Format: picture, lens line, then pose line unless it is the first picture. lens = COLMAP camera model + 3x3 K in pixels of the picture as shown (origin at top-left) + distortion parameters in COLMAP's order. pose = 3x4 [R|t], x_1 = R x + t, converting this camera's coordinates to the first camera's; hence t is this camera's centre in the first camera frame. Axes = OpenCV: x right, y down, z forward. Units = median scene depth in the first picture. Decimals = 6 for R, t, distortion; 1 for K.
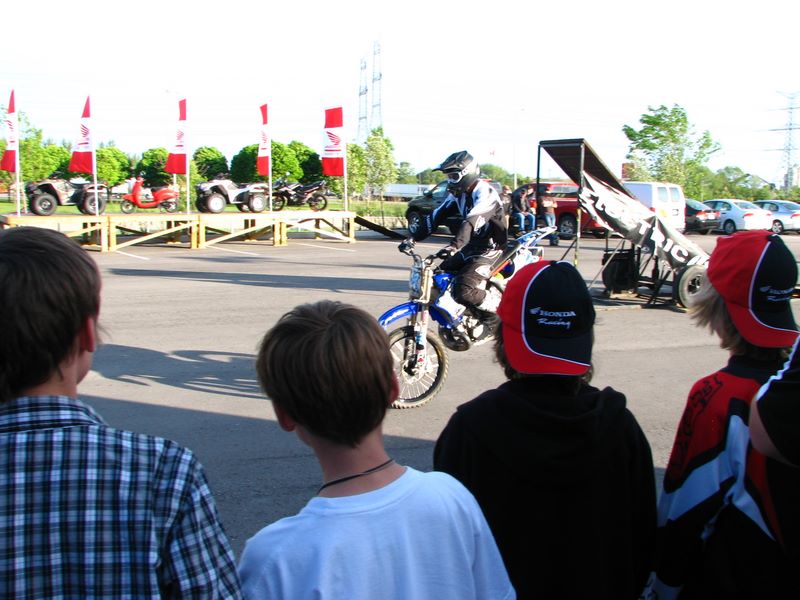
lens RADIAL K [[860.3, 0, 417.8], [0, 860.3, 296.8], [0, 0, 1]] dist [-0.194689, 0.215189]
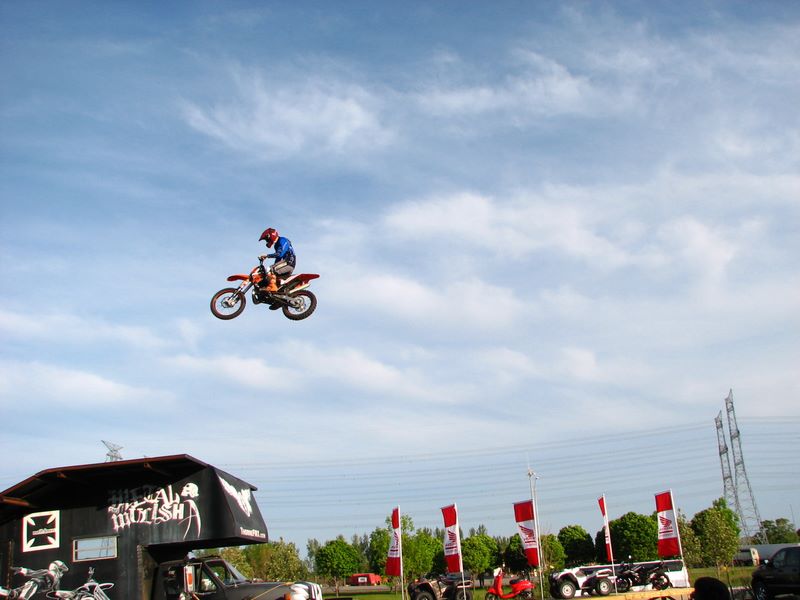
lens RADIAL K [[857.2, 0, 417.3], [0, 857.2, 295.2], [0, 0, 1]] dist [-0.194236, 0.251768]
pose [[0.909084, -0.194854, -0.368237, 0.062551], [0.020935, 0.904131, -0.426743, 0.006063], [0.416087, 0.380236, 0.826010, -0.140818]]
